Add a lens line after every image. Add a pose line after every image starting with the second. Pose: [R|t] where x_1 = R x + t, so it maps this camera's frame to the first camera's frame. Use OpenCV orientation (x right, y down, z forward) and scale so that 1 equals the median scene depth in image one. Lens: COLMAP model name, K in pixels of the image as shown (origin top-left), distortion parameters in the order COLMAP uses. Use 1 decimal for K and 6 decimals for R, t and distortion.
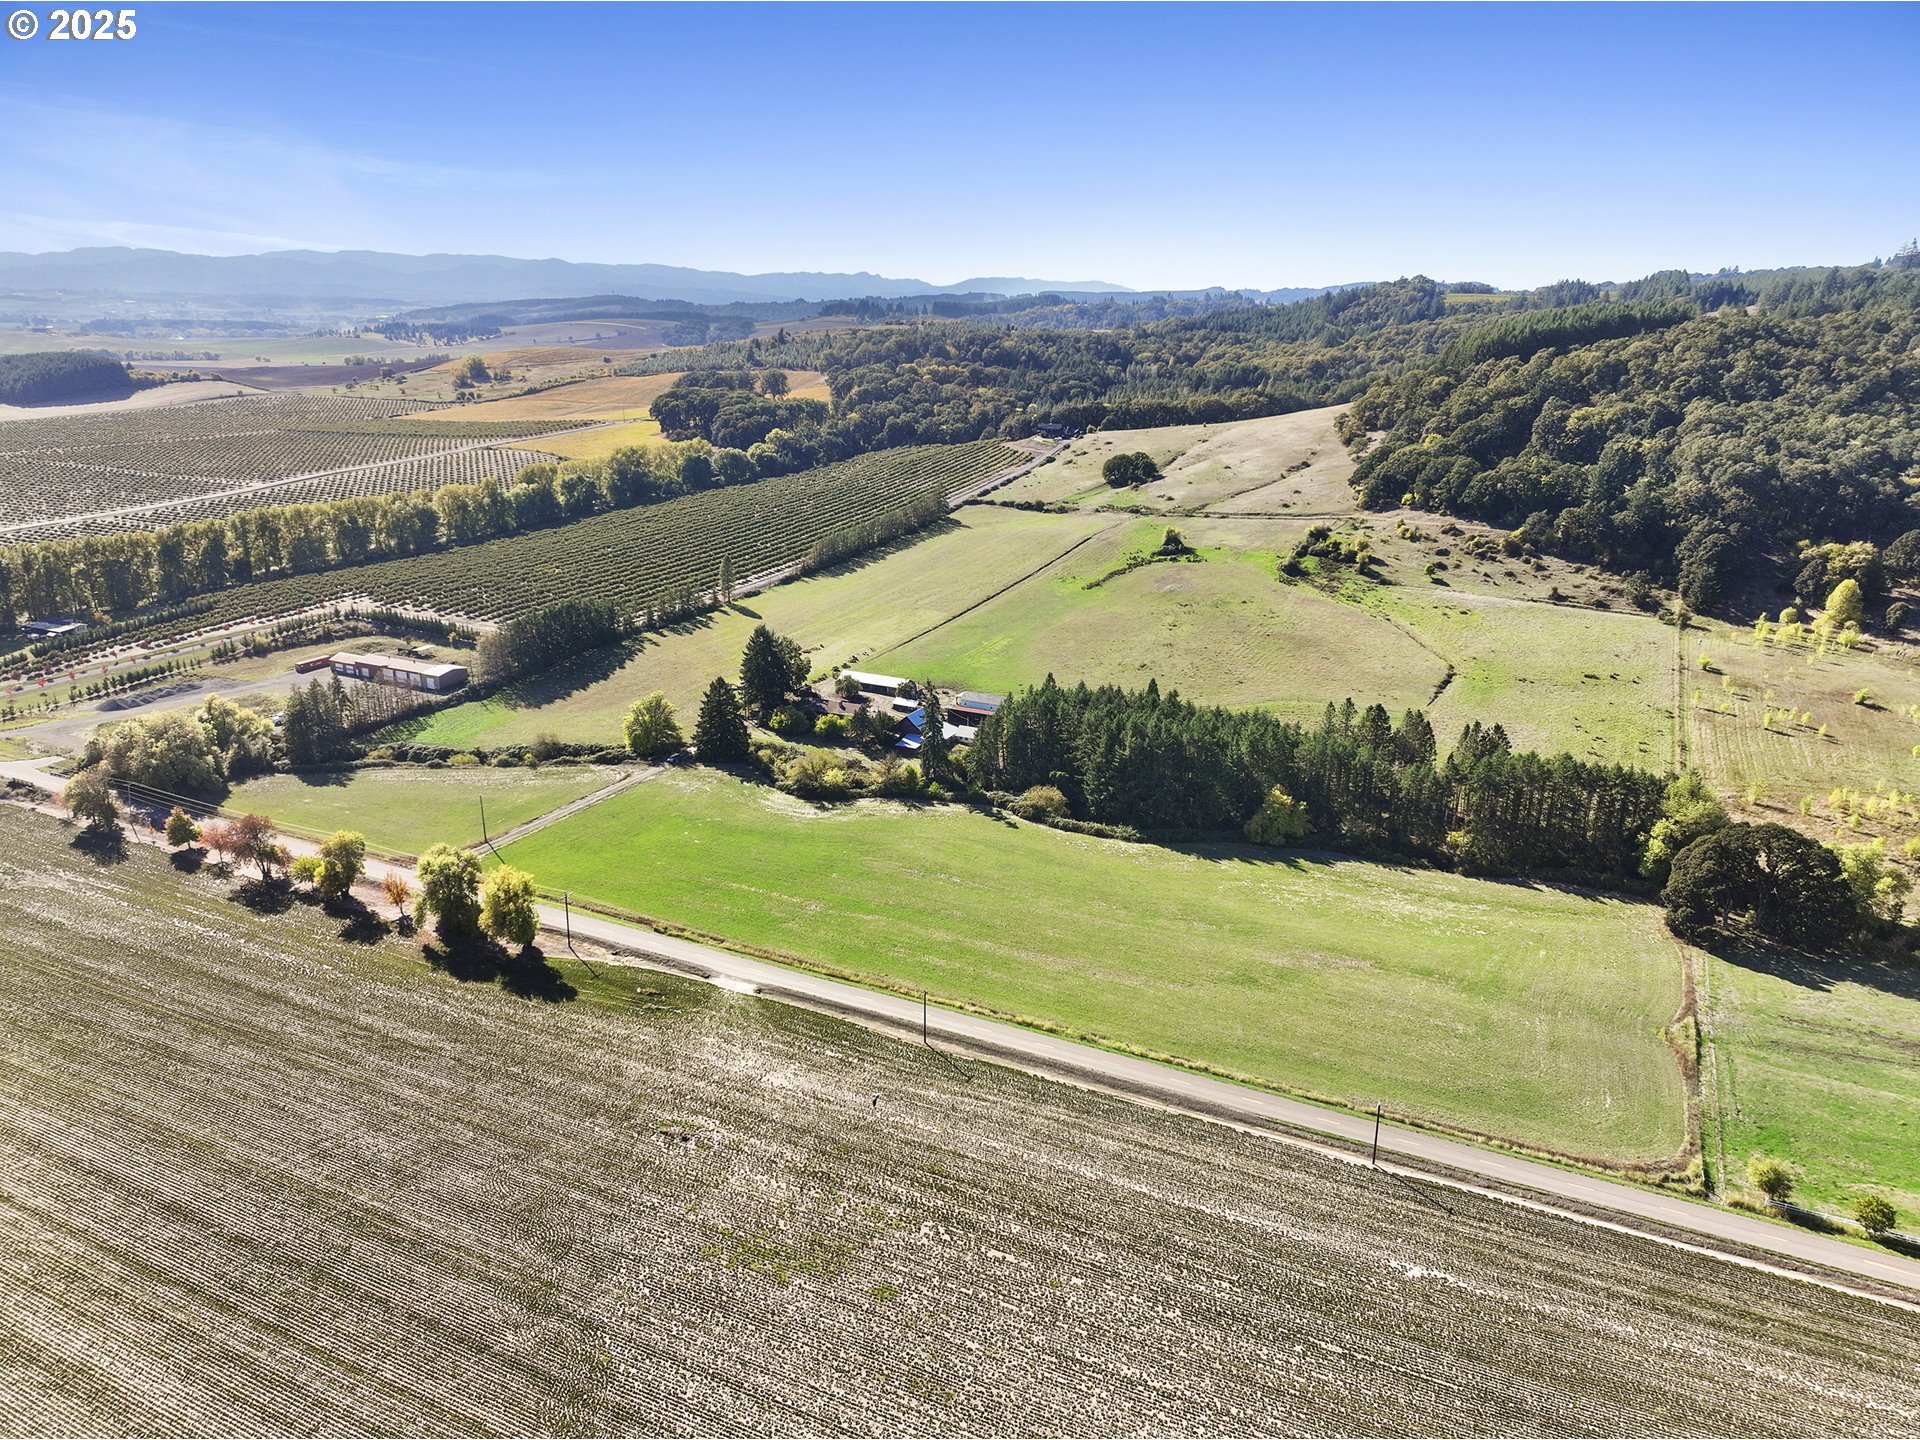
lens RADIAL K [[1343.9, 0, 966.2], [0, 1343.9, 723.7], [0, 0, 1]] dist [0.004407, -0.000901]
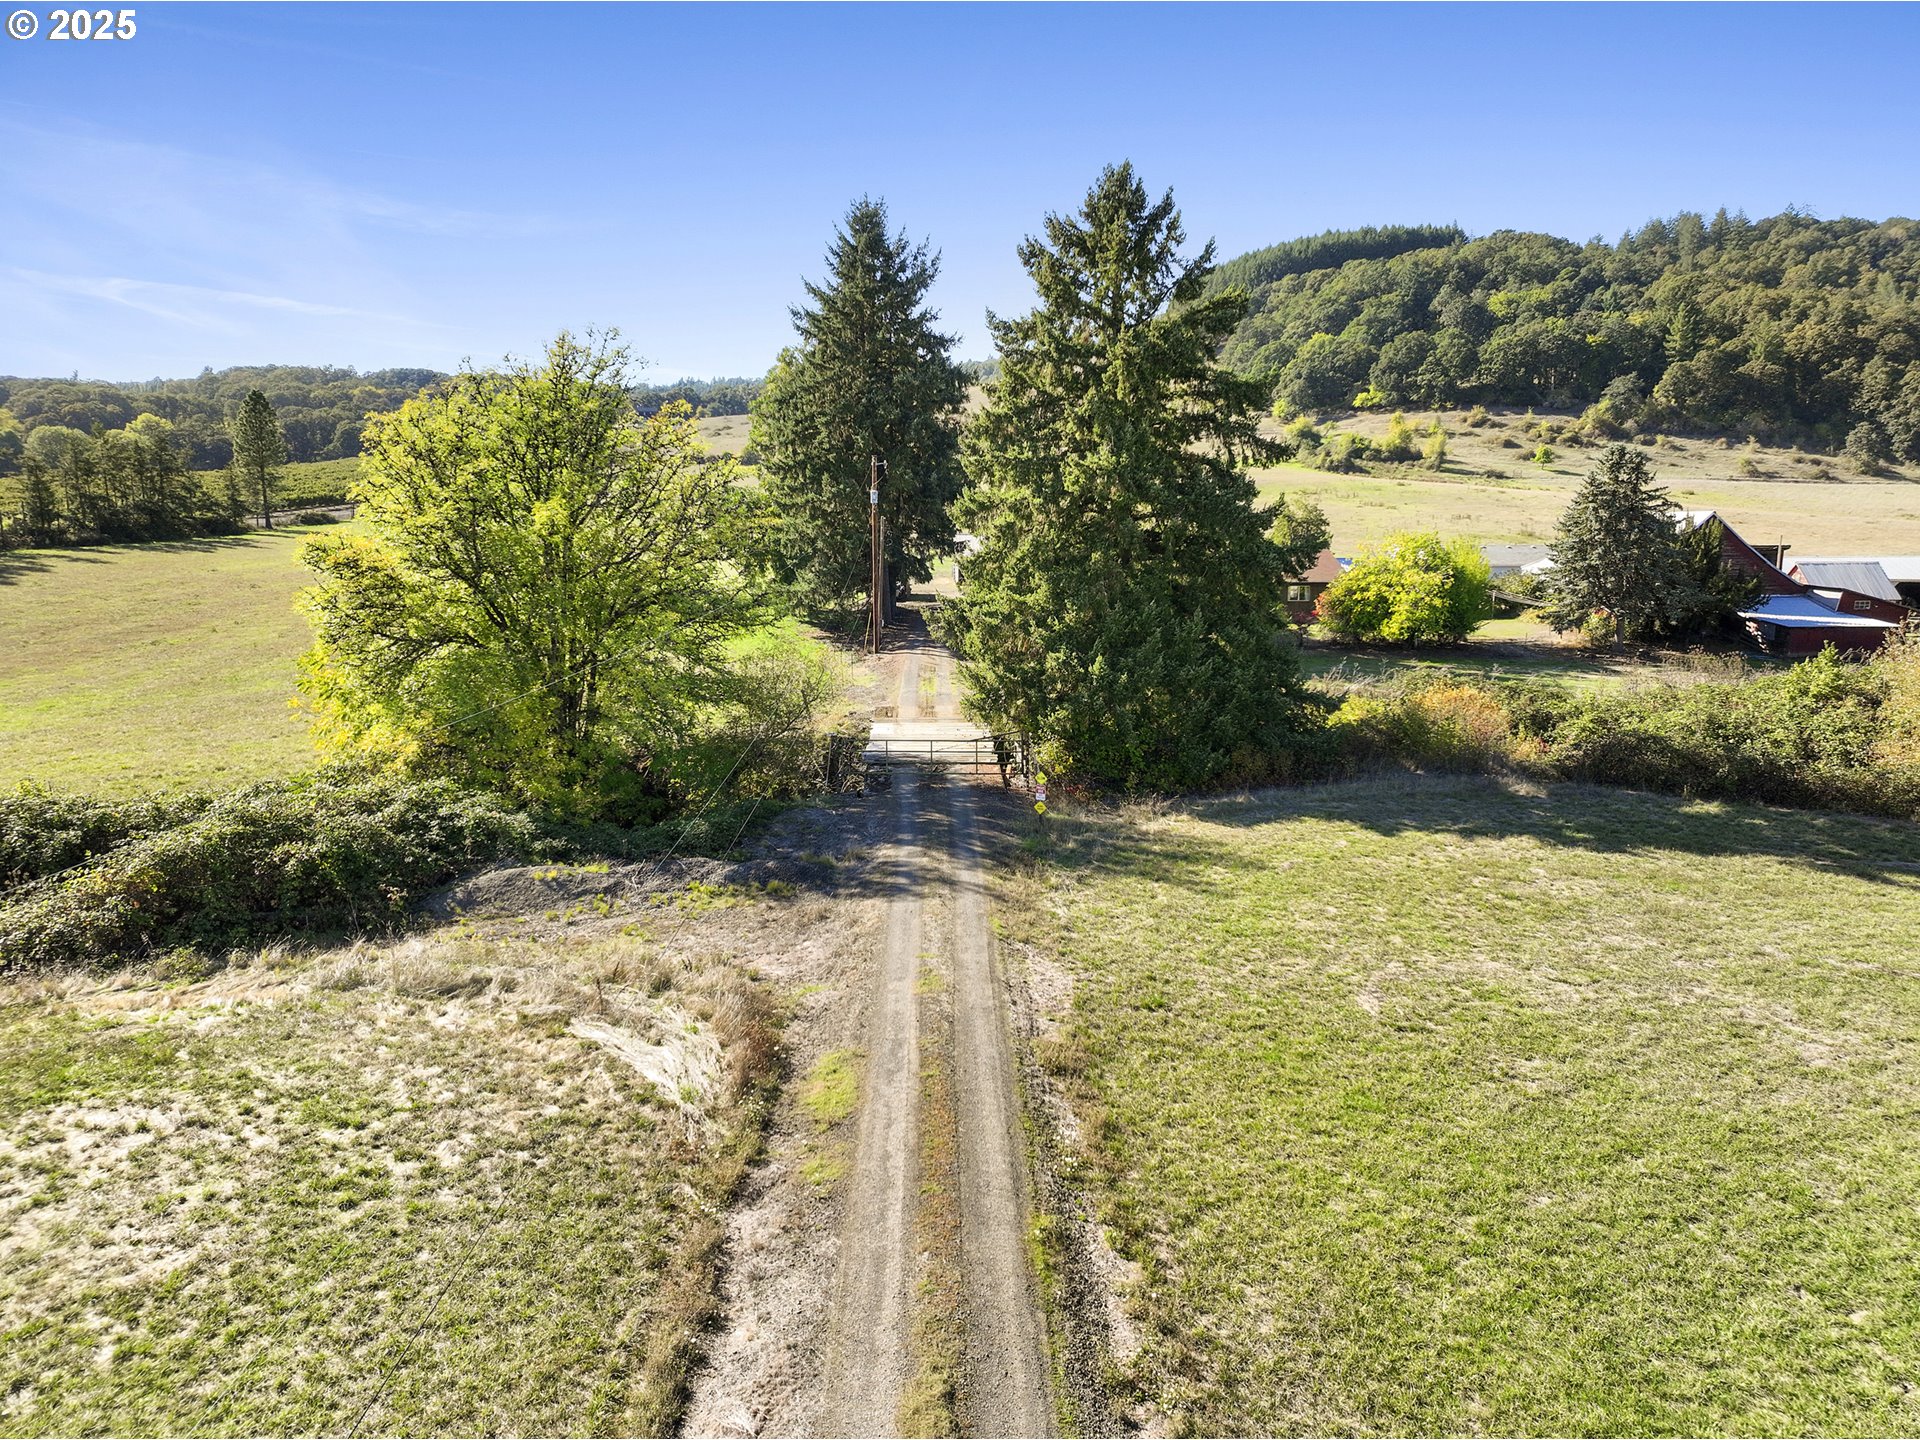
lens RADIAL K [[1345.2, 0, 965.1], [0, 1345.2, 719.3], [0, 0, 1]] dist [-0.003124, 0.018299]
pose [[0.883602, -0.092669, 0.458977, -0.174437], [0.152251, 0.983817, -0.094470, 0.019931], [-0.442795, 0.153354, 0.883411, 0.588441]]
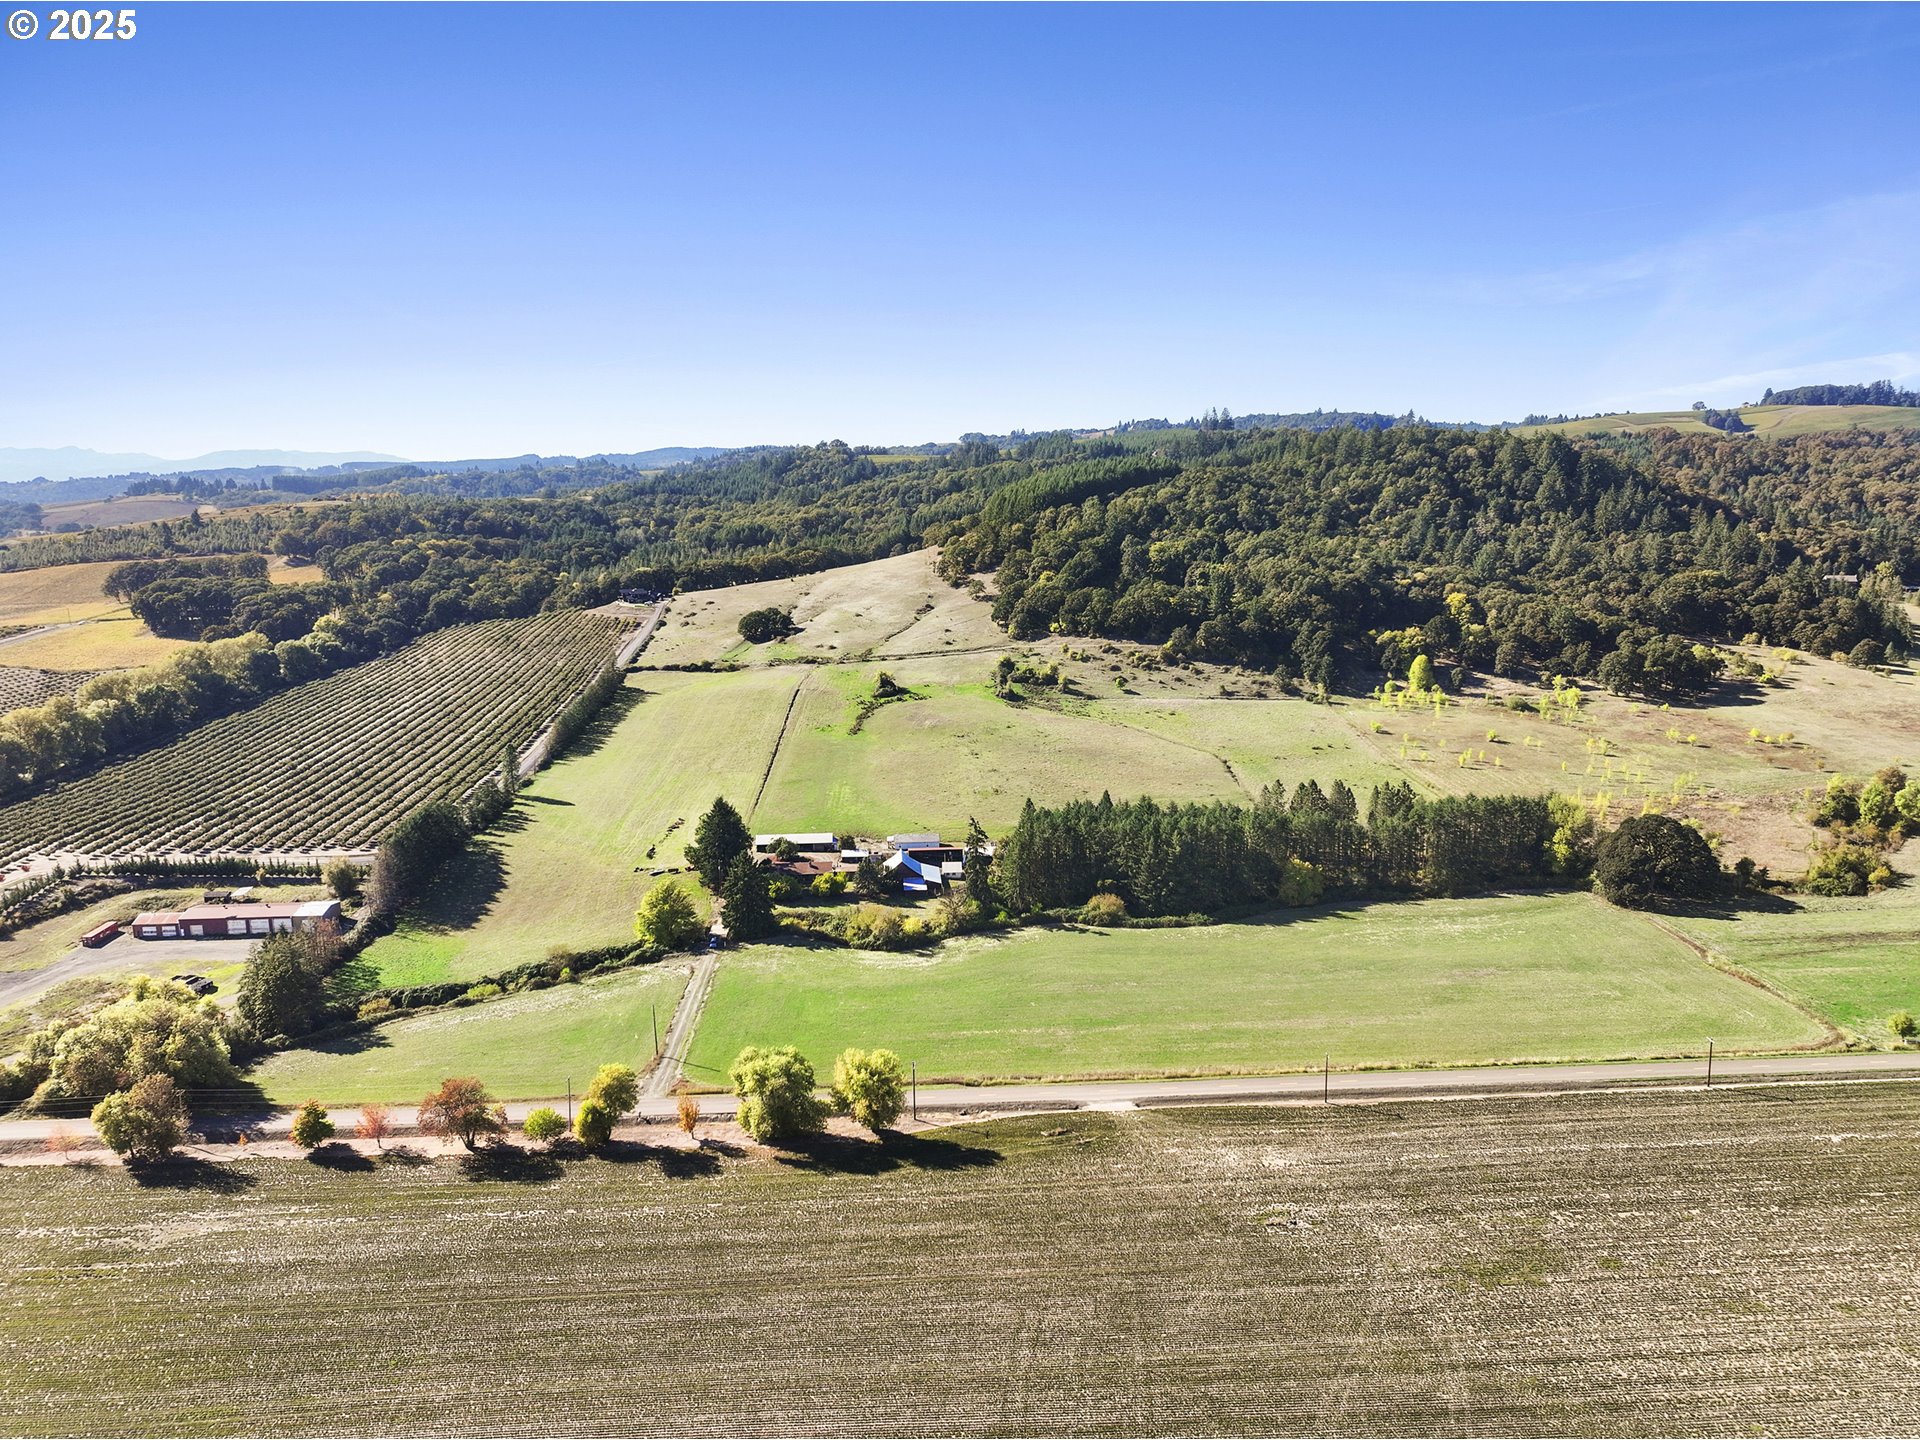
lens RADIAL K [[1345.2, 0, 965.1], [0, 1345.2, 719.3], [0, 0, 1]] dist [-0.003124, 0.018299]
pose [[0.873413, -0.114399, 0.473352, -0.323476], [0.169436, 0.982672, -0.075148, -0.018394], [-0.456553, 0.145838, 0.877662, 0.041963]]
